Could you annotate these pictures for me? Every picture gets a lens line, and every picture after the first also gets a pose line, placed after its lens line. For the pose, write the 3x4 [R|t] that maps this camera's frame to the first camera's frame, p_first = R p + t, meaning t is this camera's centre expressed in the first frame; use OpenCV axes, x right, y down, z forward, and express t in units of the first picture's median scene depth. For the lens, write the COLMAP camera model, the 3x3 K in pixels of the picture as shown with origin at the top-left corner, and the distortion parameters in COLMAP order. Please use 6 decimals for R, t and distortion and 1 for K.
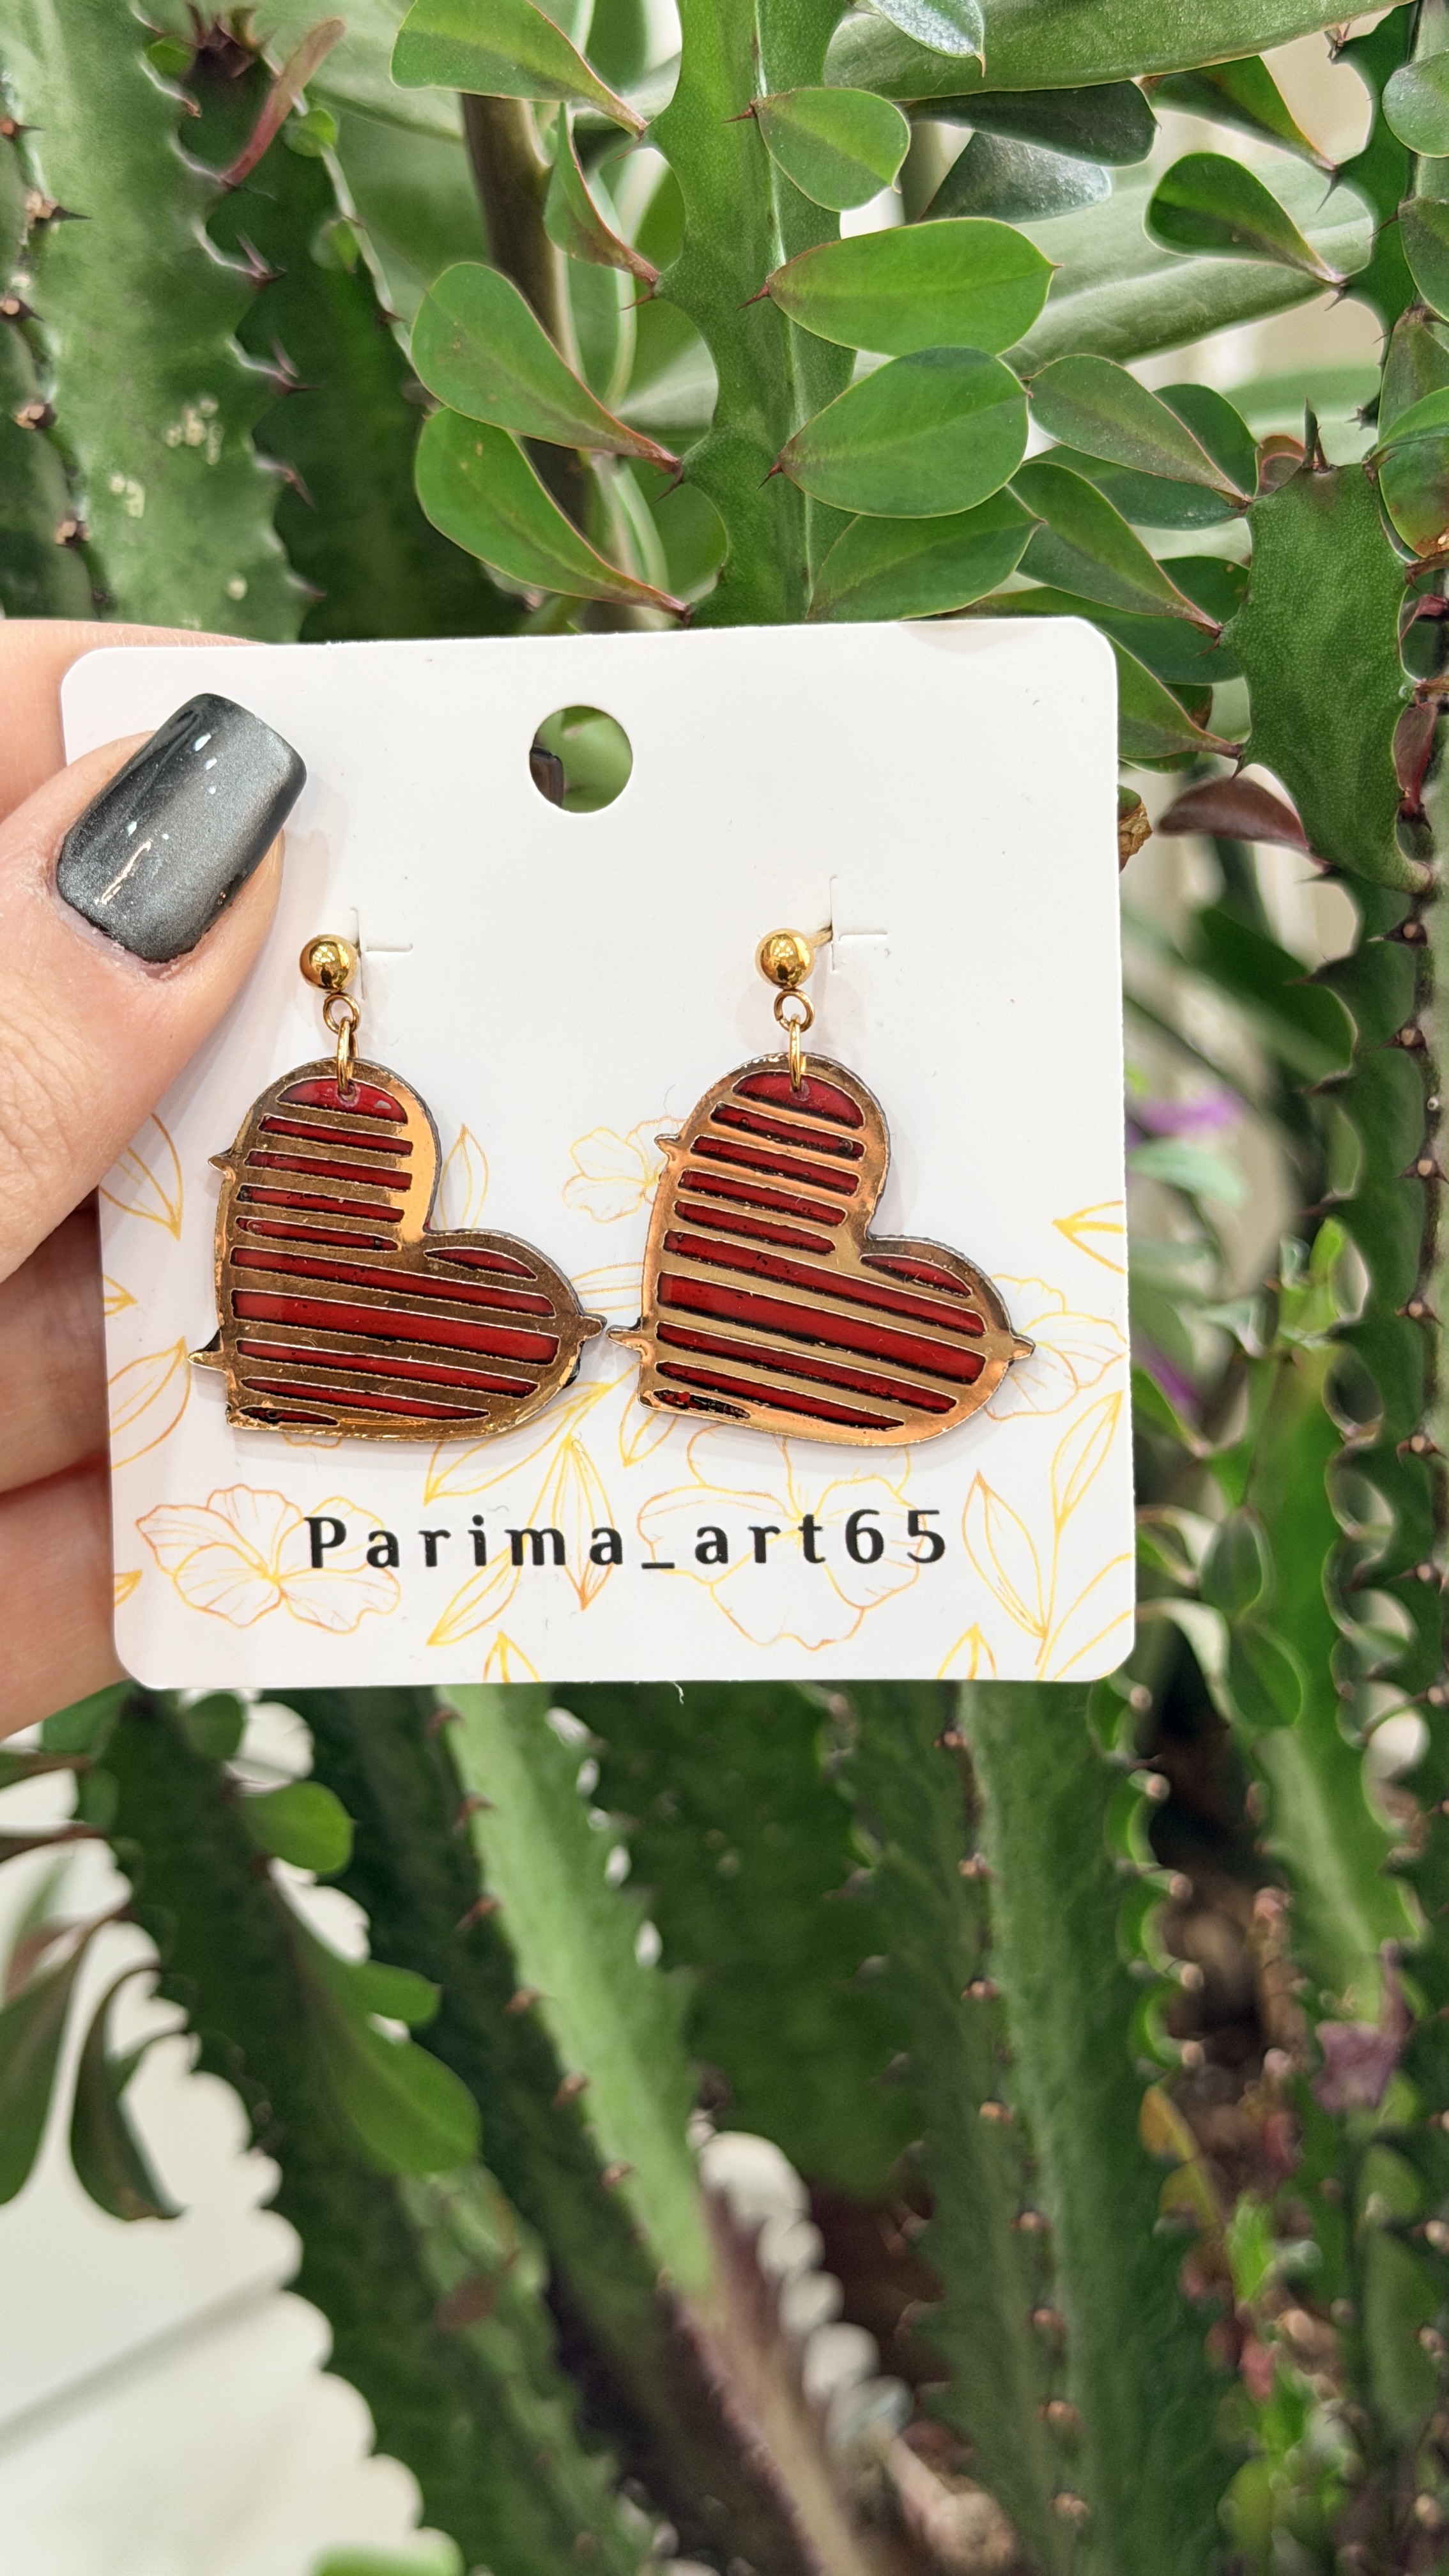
lens RADIAL K [[3803.1, 0, 701.3], [0, 3803.1, 1298.4], [0, 0, 1]] dist [0.090805, 0.000000]
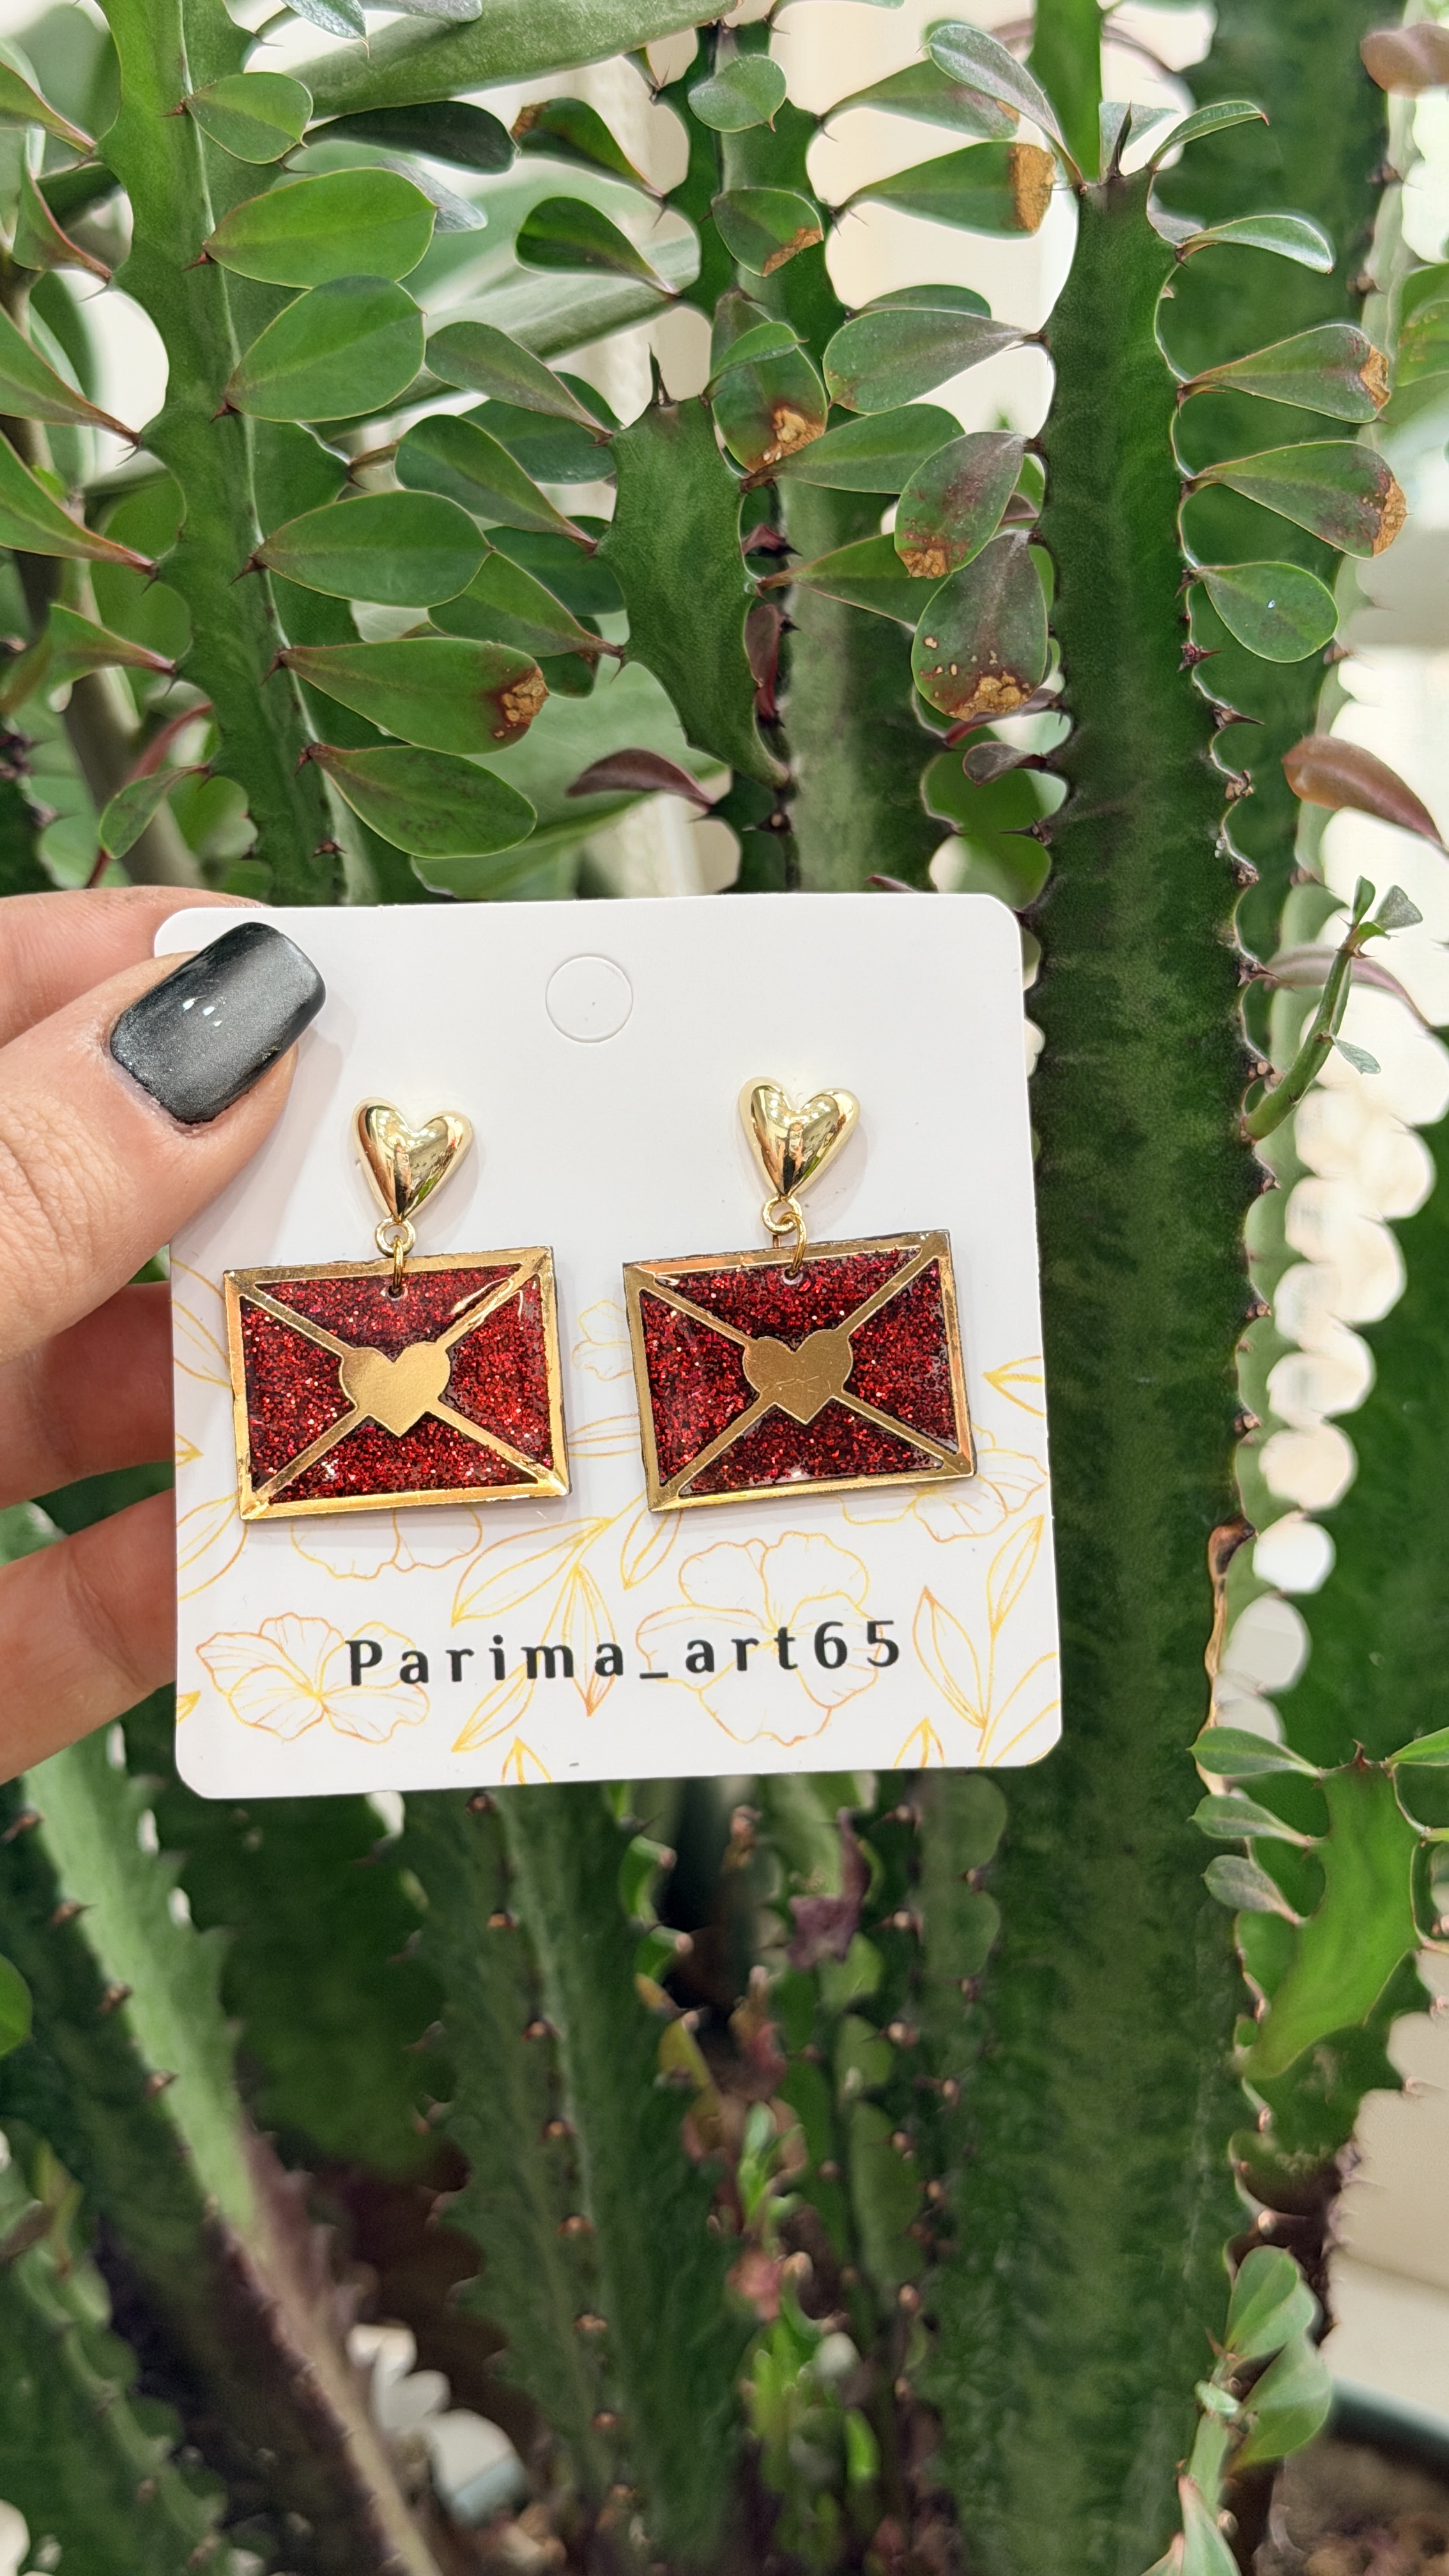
lens RADIAL K [[3803.1, 0, 726.6], [0, 3803.1, 1287.9], [0, 0, 1]] dist [0.090805, 0.000000]
pose [[0.988080, -0.053169, 0.144471, -0.010122], [0.073190, 0.987862, -0.137008, 0.200916], [-0.135433, 0.145948, 0.979978, -0.142231]]
